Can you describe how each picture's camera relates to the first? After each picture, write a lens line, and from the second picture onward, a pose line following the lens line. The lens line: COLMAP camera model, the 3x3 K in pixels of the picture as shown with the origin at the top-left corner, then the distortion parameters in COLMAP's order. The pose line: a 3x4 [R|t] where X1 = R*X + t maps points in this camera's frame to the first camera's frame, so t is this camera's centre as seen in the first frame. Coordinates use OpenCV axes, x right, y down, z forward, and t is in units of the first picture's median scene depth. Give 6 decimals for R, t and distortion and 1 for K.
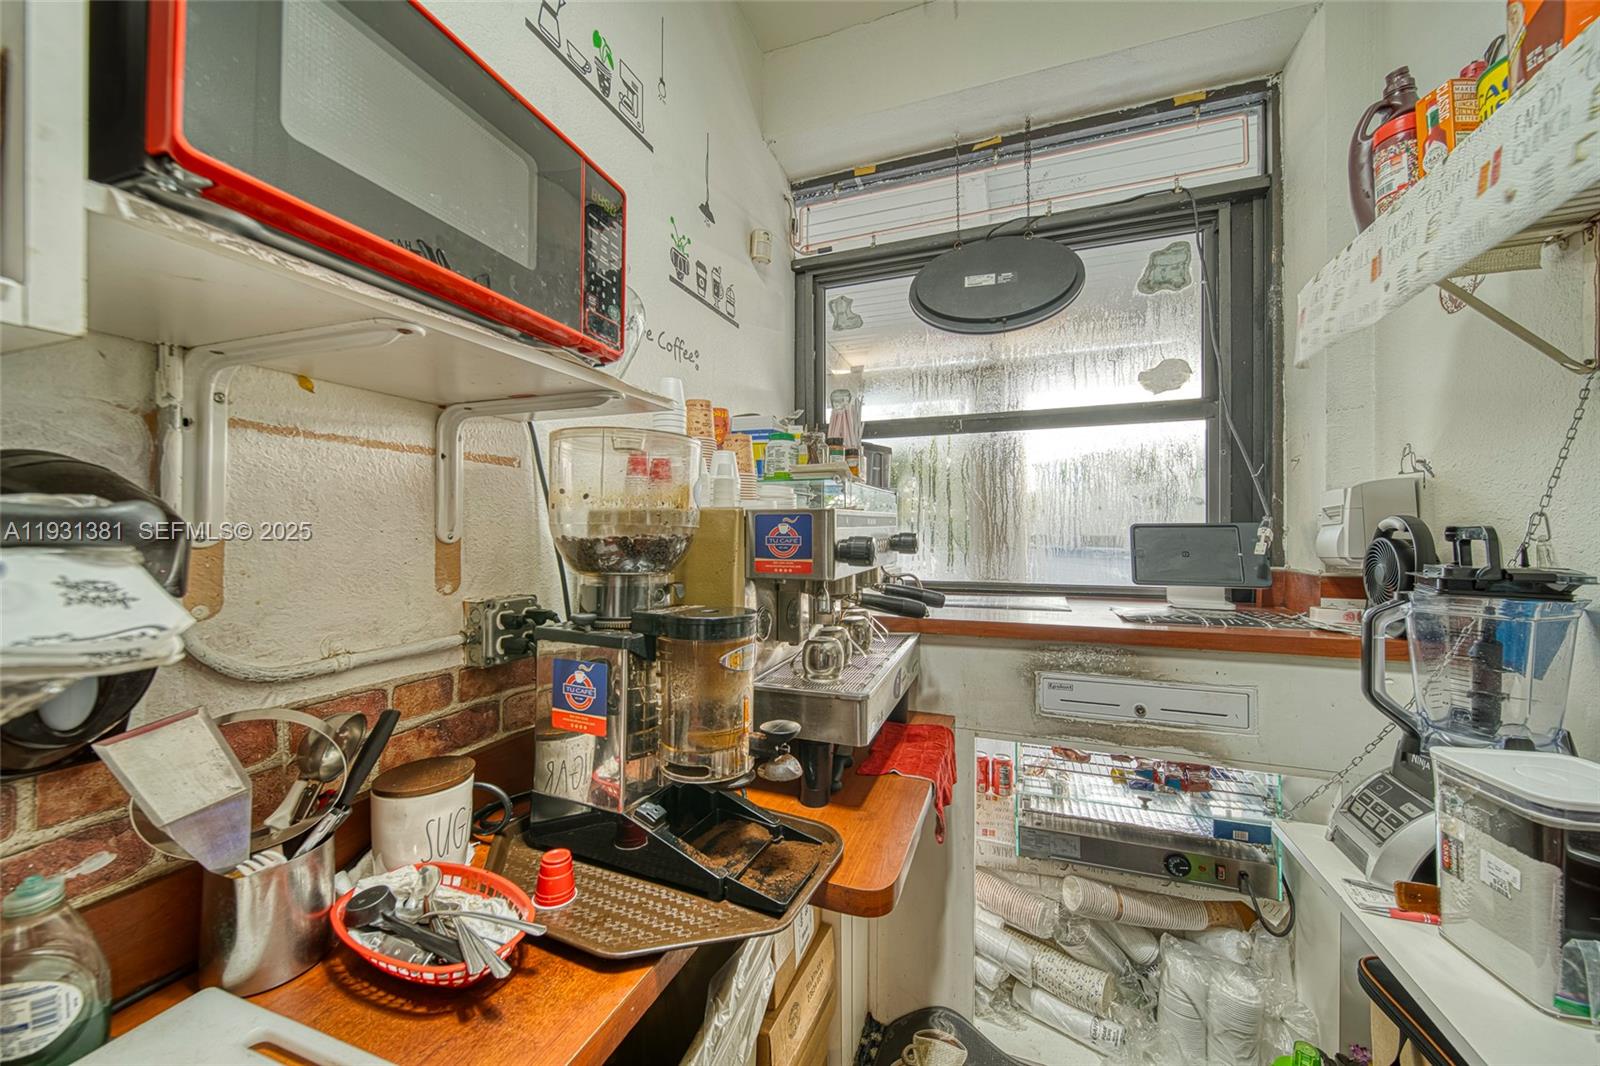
lens RADIAL K [[490.2, 0, 797.9], [0, 490.2, 527.1], [0, 0, 1]] dist [0.000099, -0.000108]
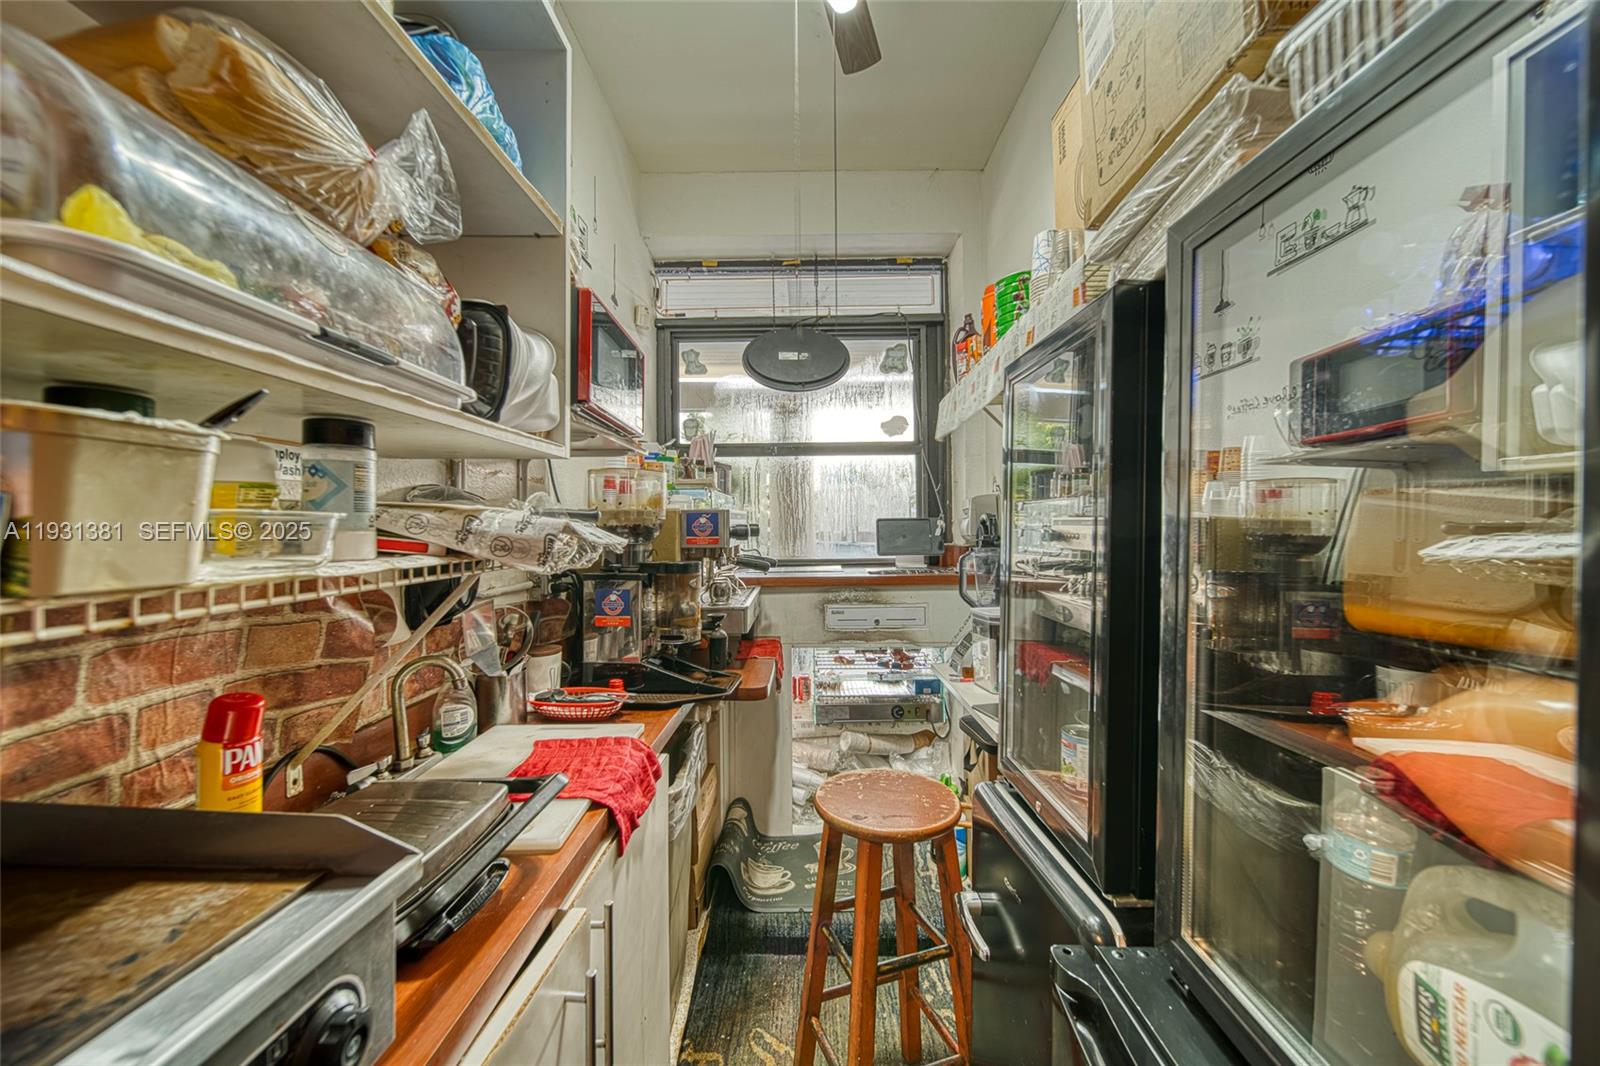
lens RADIAL K [[564.0, 0, 800.1], [0, 564.0, 529.7], [0, 0, 1]] dist [-0.000085, -0.000752]
pose [[0.913804, -0.011730, 0.405986, -0.322955], [0.009477, 0.999927, 0.007559, 0.014756], [-0.406045, -0.003060, 0.913848, -0.632875]]
